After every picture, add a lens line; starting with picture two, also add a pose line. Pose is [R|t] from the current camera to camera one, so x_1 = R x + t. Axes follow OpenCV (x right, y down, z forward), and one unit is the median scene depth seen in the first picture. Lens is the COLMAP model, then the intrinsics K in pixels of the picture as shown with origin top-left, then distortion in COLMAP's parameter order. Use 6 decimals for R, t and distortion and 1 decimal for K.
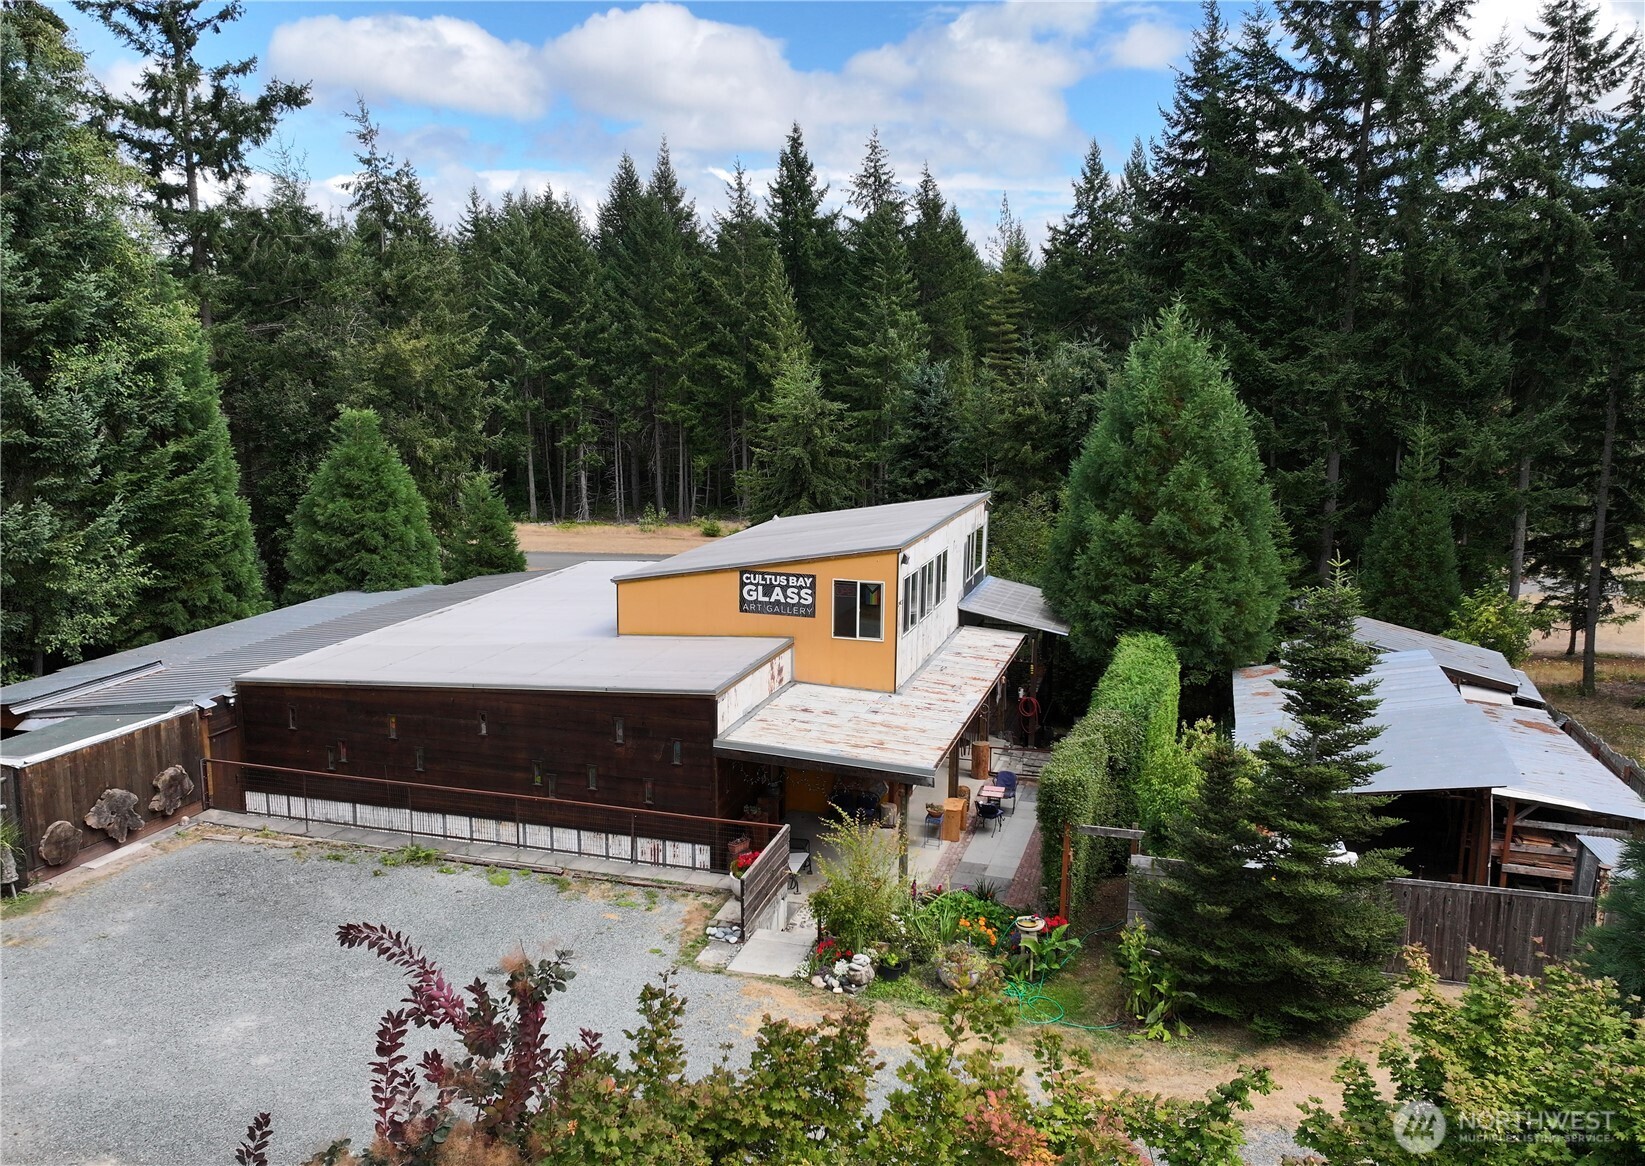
lens RADIAL K [[1264.2, 0, 828.1], [0, 1264.2, 587.7], [0, 0, 1]] dist [-0.015530, -0.001881]
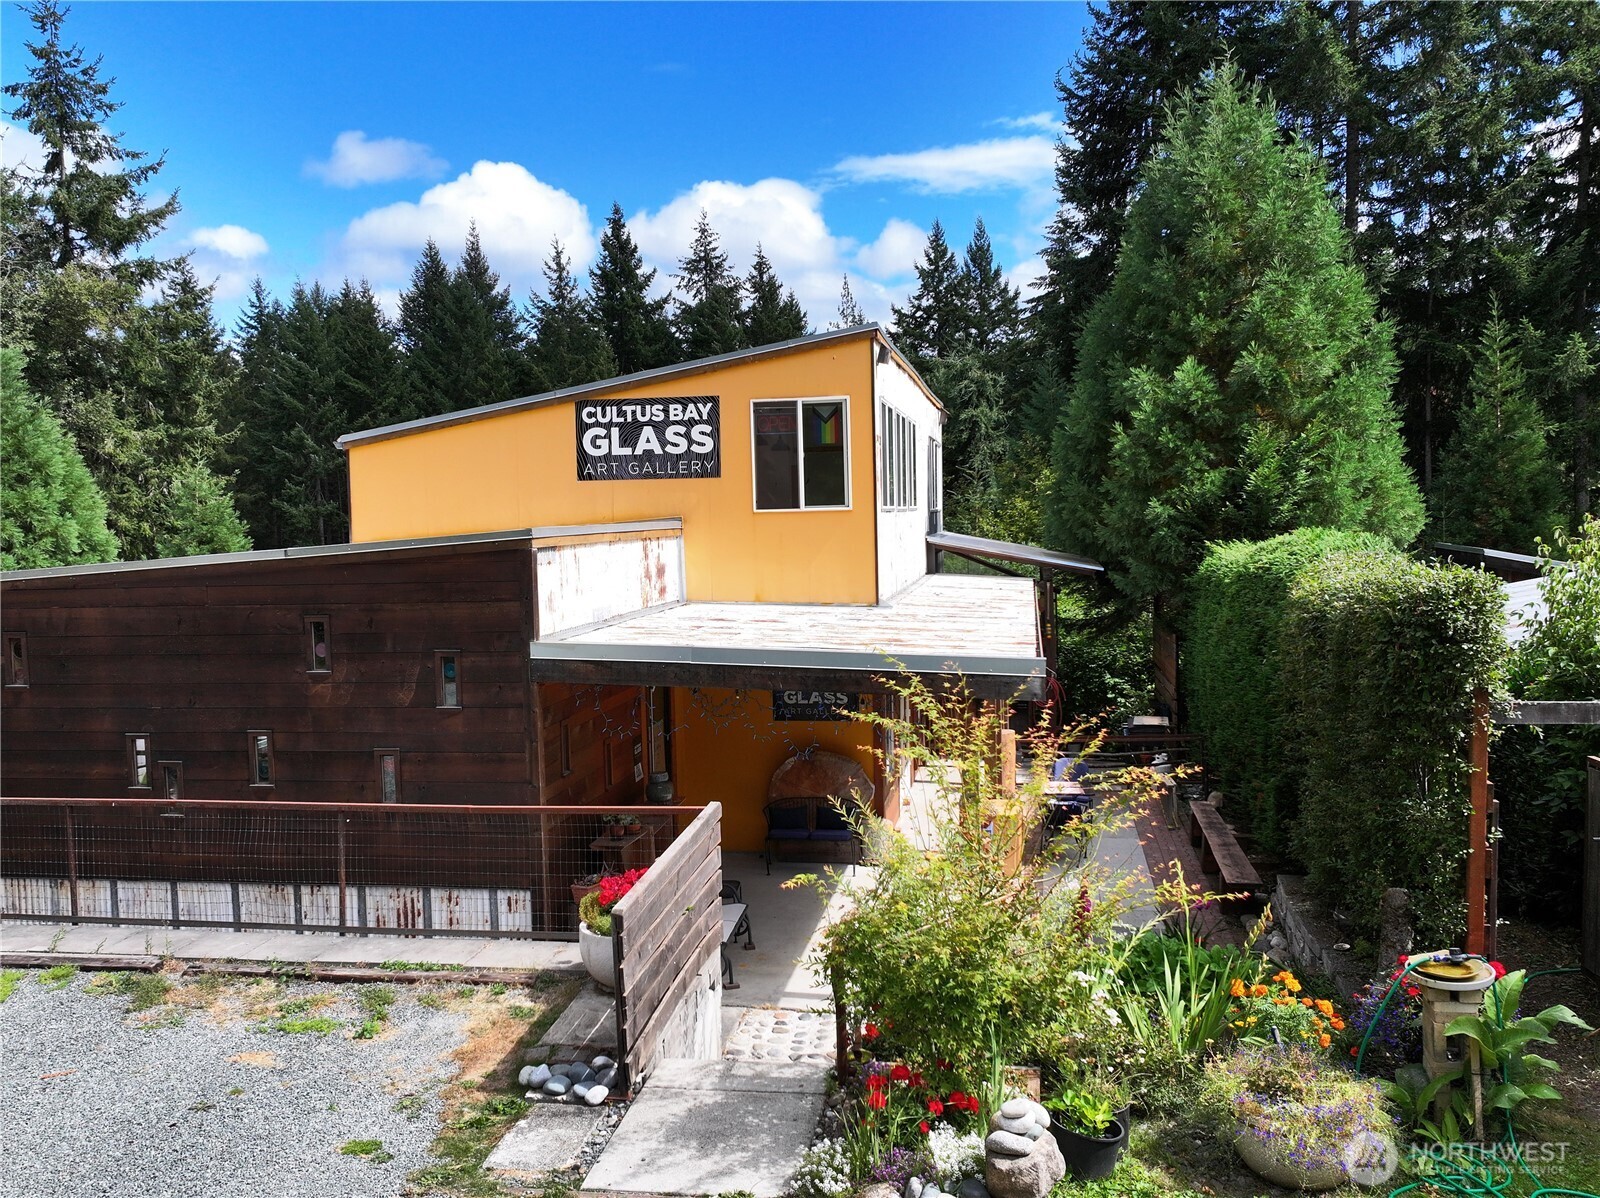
lens RADIAL K [[1291.7, 0, 799.5], [0, 1291.7, 593.6], [0, 0, 1]] dist [-0.007060, 0.003848]
pose [[0.993301, -0.043595, 0.107018, -0.037338], [0.055200, 0.992618, -0.107990, 0.132639], [-0.101520, 0.113174, 0.988375, 0.453695]]
